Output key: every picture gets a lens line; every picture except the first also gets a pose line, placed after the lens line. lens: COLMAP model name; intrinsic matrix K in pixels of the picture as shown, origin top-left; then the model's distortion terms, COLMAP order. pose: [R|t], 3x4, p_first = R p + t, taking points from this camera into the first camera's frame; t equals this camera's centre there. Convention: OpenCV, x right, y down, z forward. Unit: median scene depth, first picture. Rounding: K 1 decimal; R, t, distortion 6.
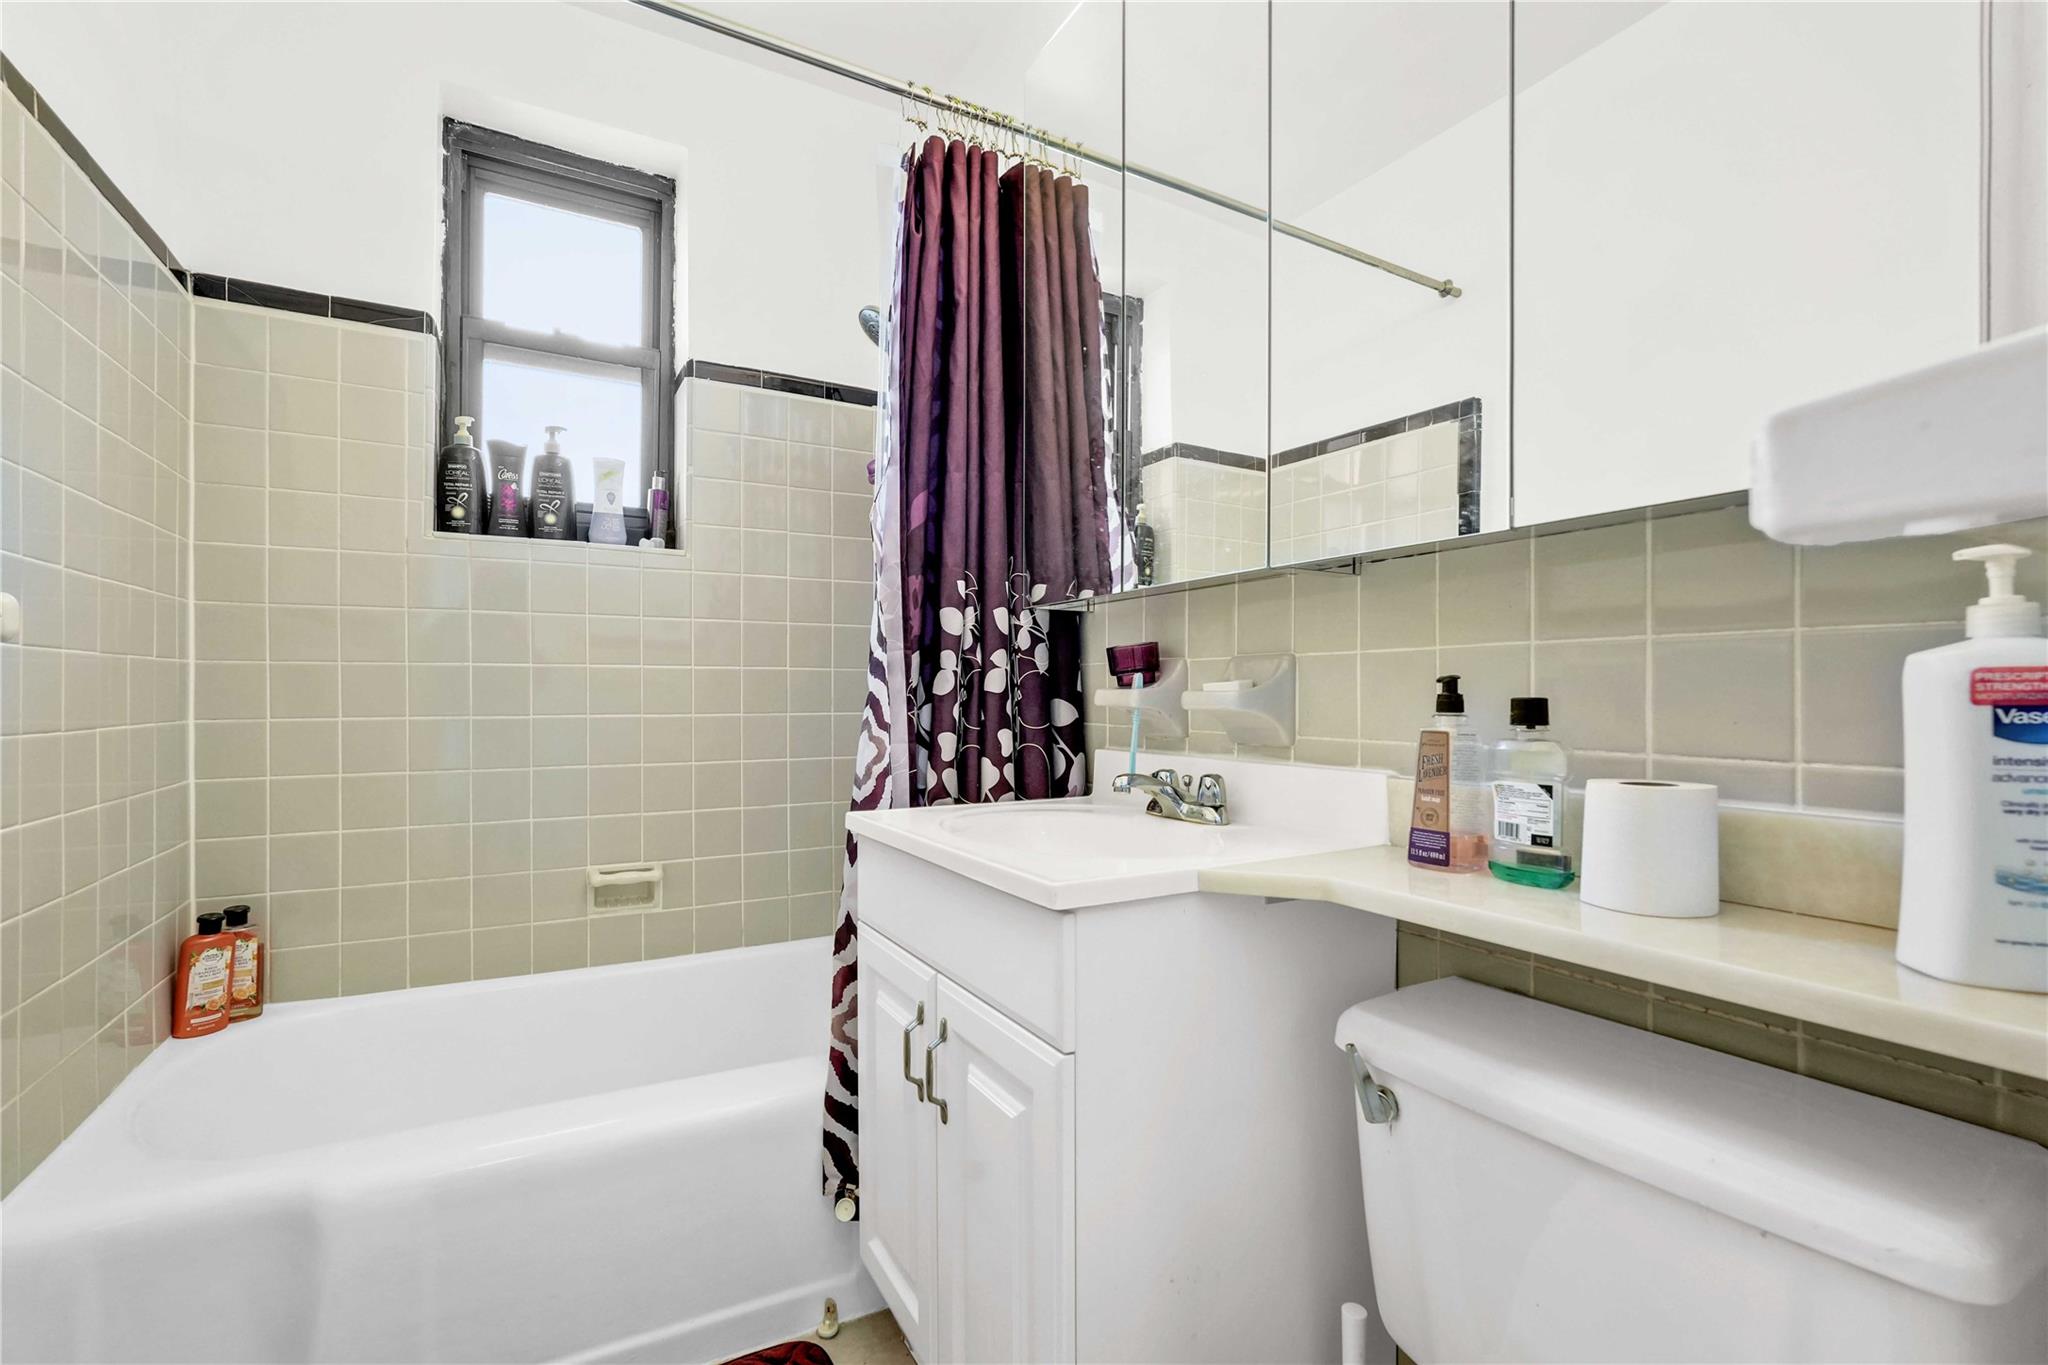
lens RADIAL K [[904.2, 0, 1024.4], [0, 904.2, 694.1], [0, 0, 1]] dist [-0.020096, 0.011052]
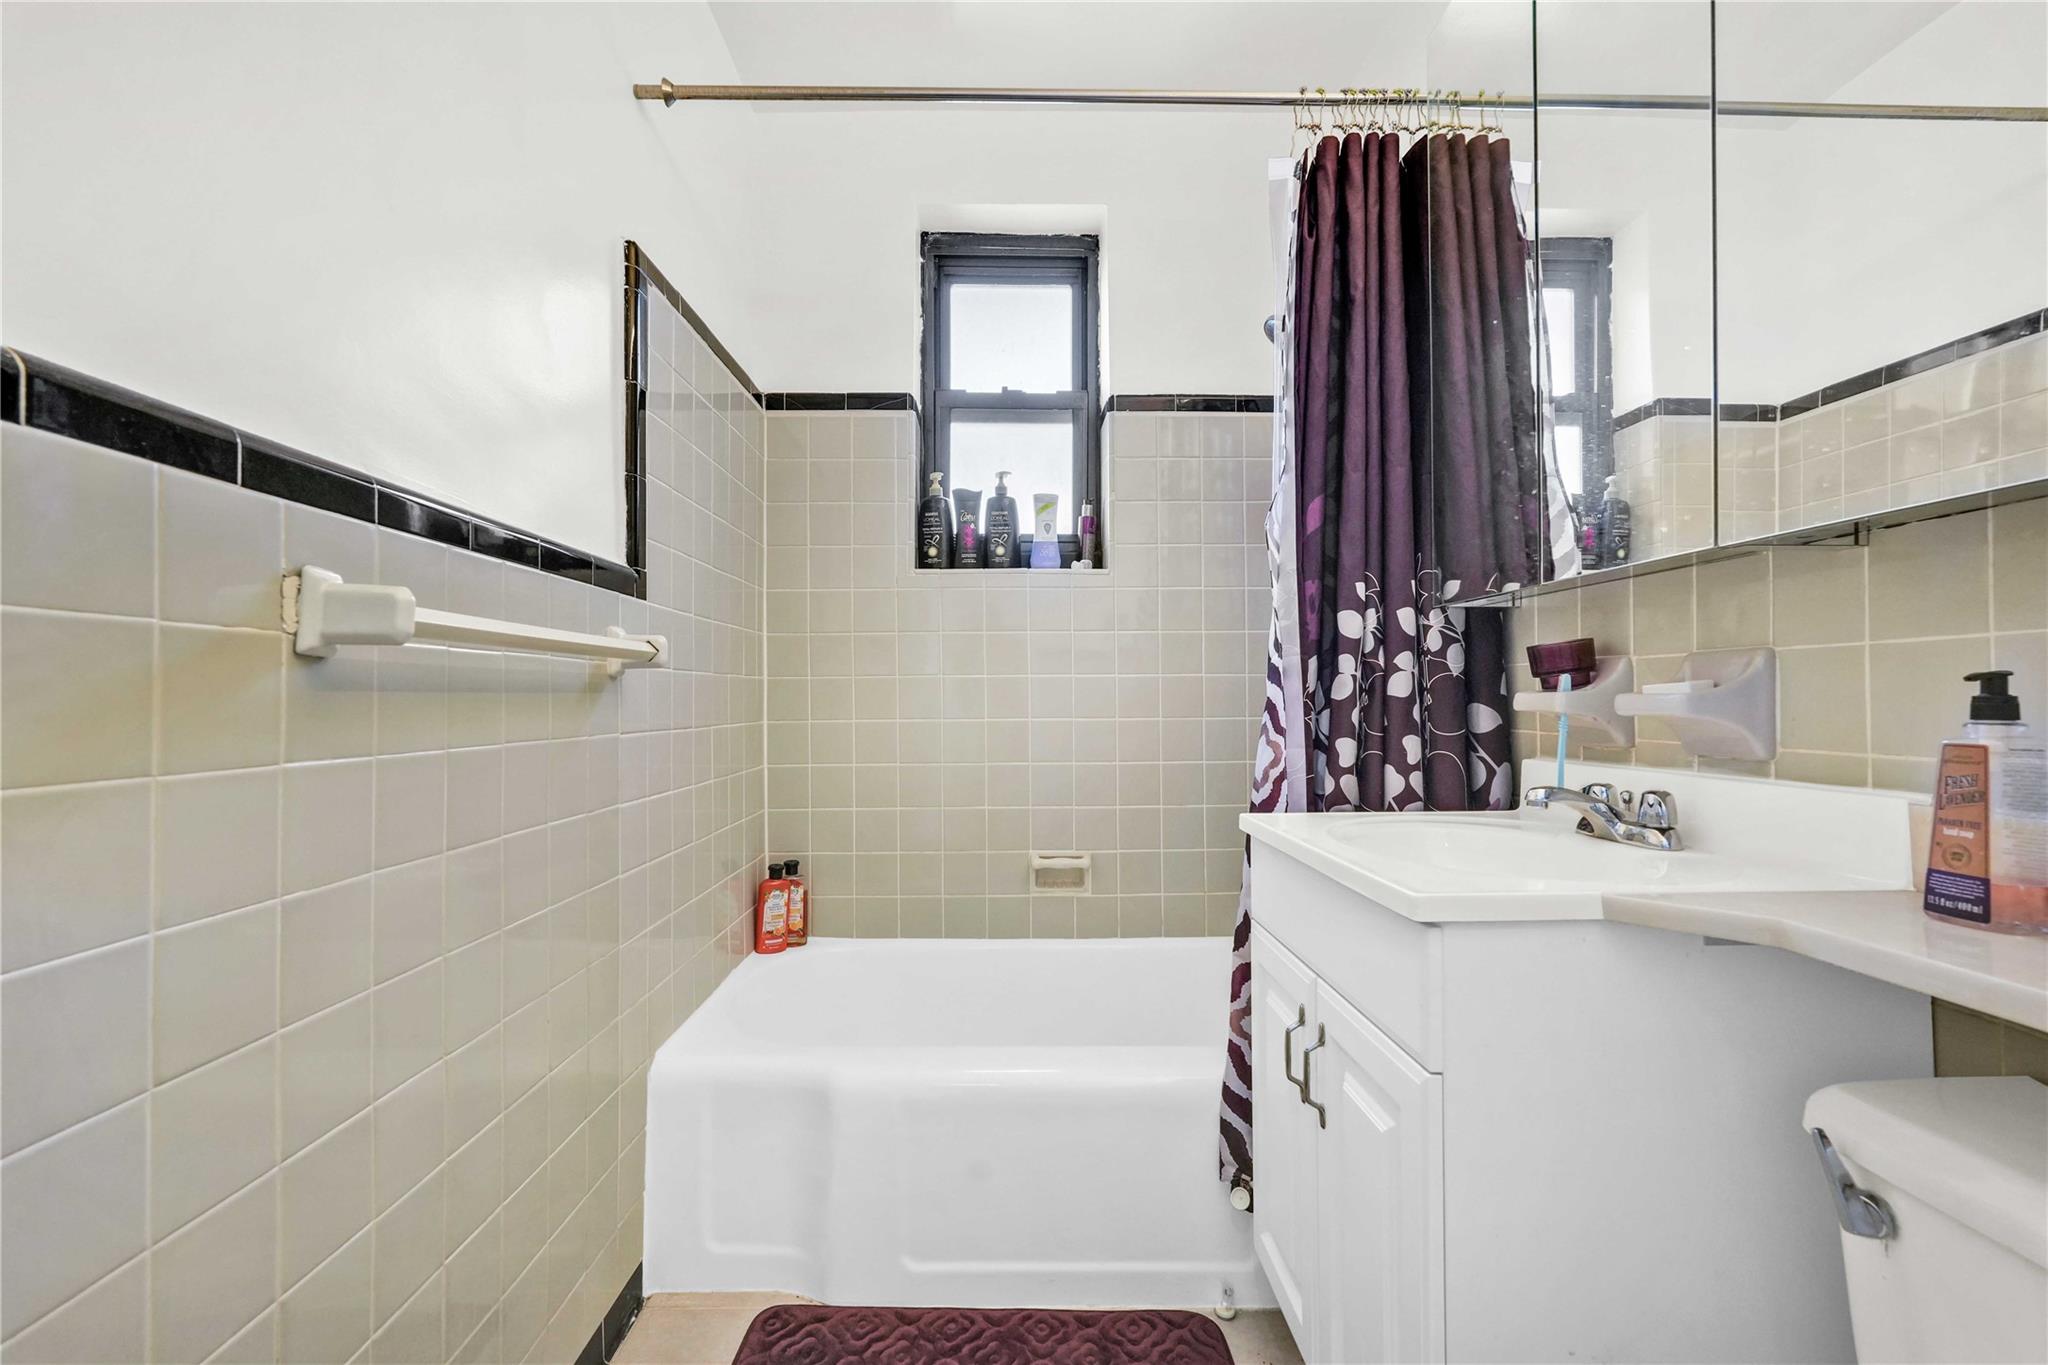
lens RADIAL K [[904.2, 0, 1024.4], [0, 904.2, 694.1], [0, 0, 1]] dist [-0.020096, 0.011052]
pose [[0.883237, -0.007837, -0.468862, 0.064705], [0.005162, 0.999962, -0.006990, -0.000205], [0.468899, 0.003753, 0.883244, -0.028792]]
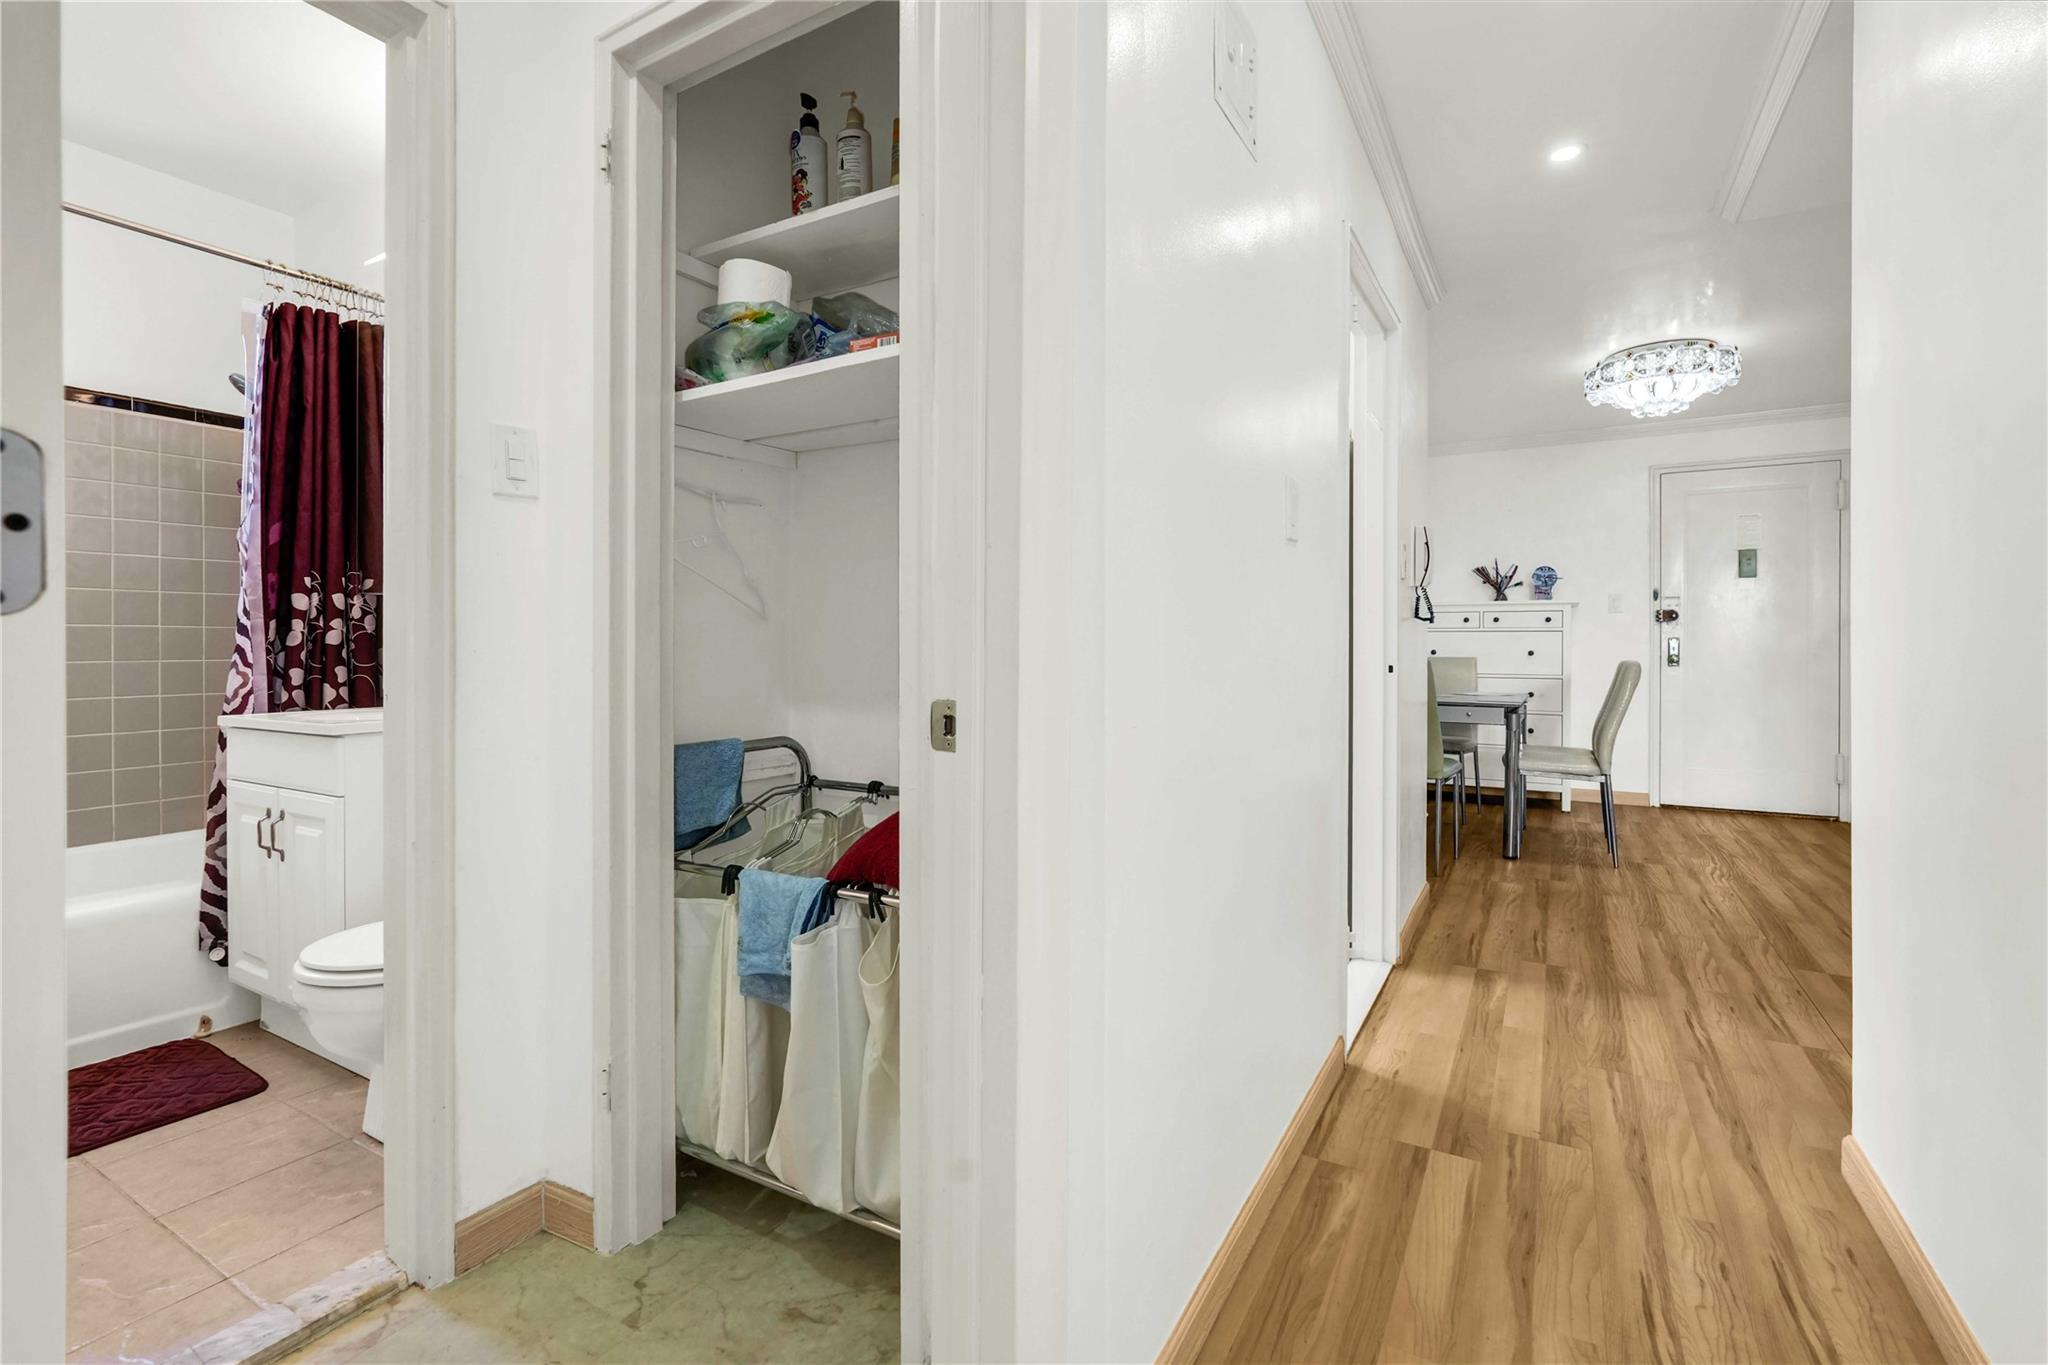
lens RADIAL K [[917.7, 0, 1021.8], [0, 917.7, 648.5], [0, 0, 1]] dist [-0.026660, 0.013409]
pose [[0.861224, 0.000025, 0.508226, 0.212814], [-0.000614, 0.999999, 0.000991, 0.003107], [-0.508225, -0.001166, 0.861223, -1.102986]]
